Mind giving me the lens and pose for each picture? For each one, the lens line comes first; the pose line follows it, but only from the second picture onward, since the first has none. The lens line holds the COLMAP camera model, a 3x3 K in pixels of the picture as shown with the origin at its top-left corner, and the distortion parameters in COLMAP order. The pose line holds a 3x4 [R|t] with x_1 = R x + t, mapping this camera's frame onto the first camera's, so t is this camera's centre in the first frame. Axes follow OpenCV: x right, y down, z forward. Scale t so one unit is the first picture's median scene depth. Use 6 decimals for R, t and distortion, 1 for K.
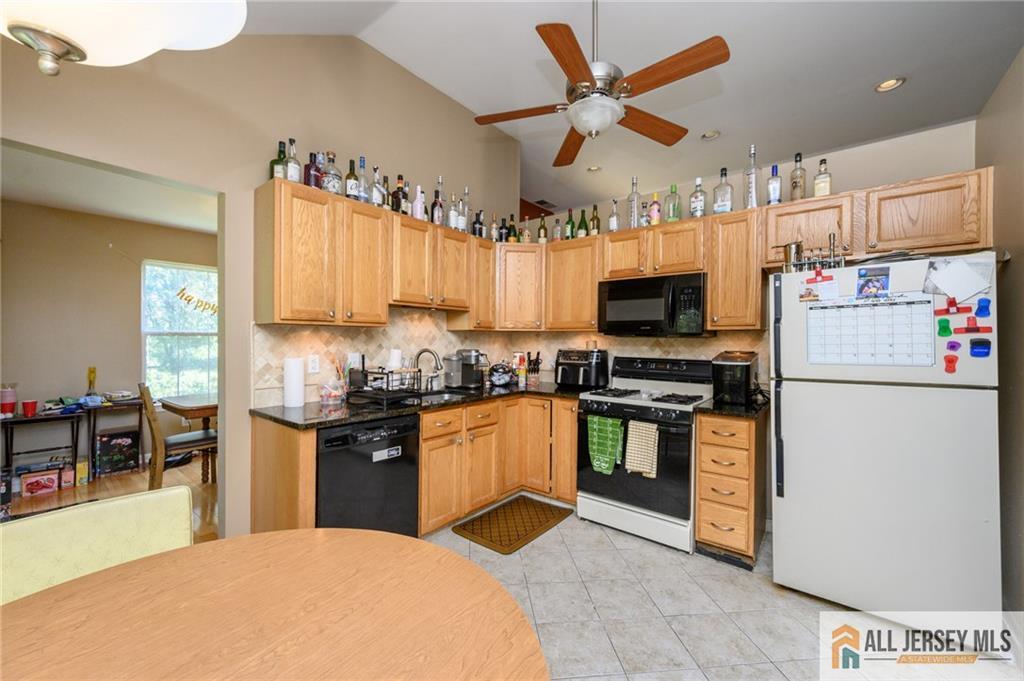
lens RADIAL K [[400.0, 0, 514.8], [0, 400.0, 340.7], [0, 0, 1]] dist [-0.000479, -0.000431]
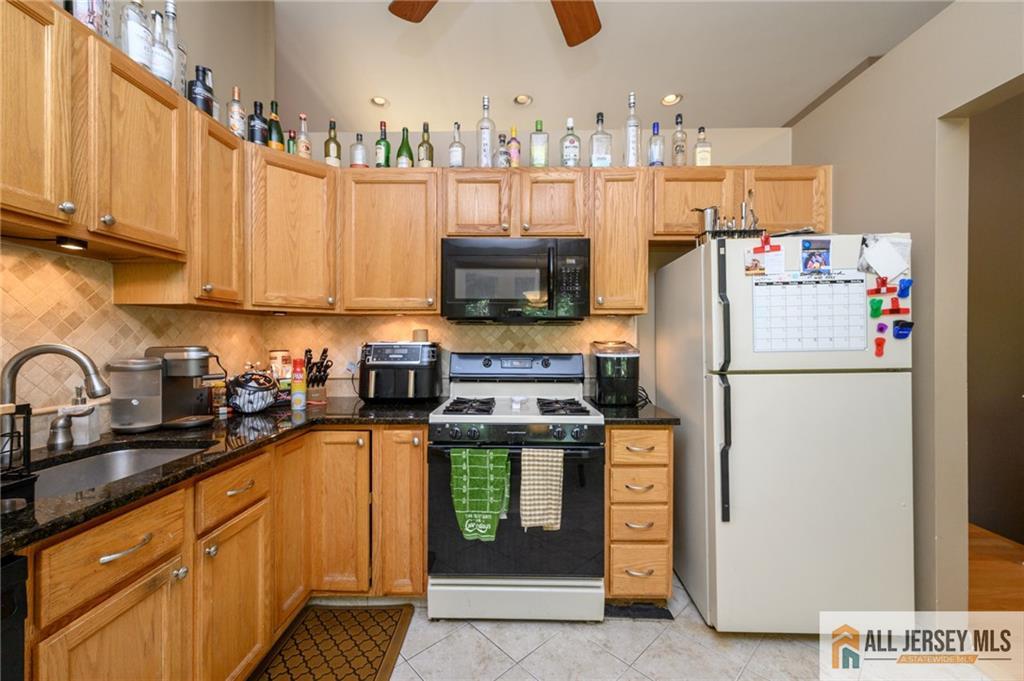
lens RADIAL K [[400.0, 0, 508.7], [0, 400.0, 340.3], [0, 0, 1]] dist [-0.000479, -0.000431]
pose [[0.795357, -0.009637, 0.606064, -0.109667], [0.007172, 0.999953, 0.006488, 0.017431], [-0.606099, -0.000814, 0.795389, 0.458866]]
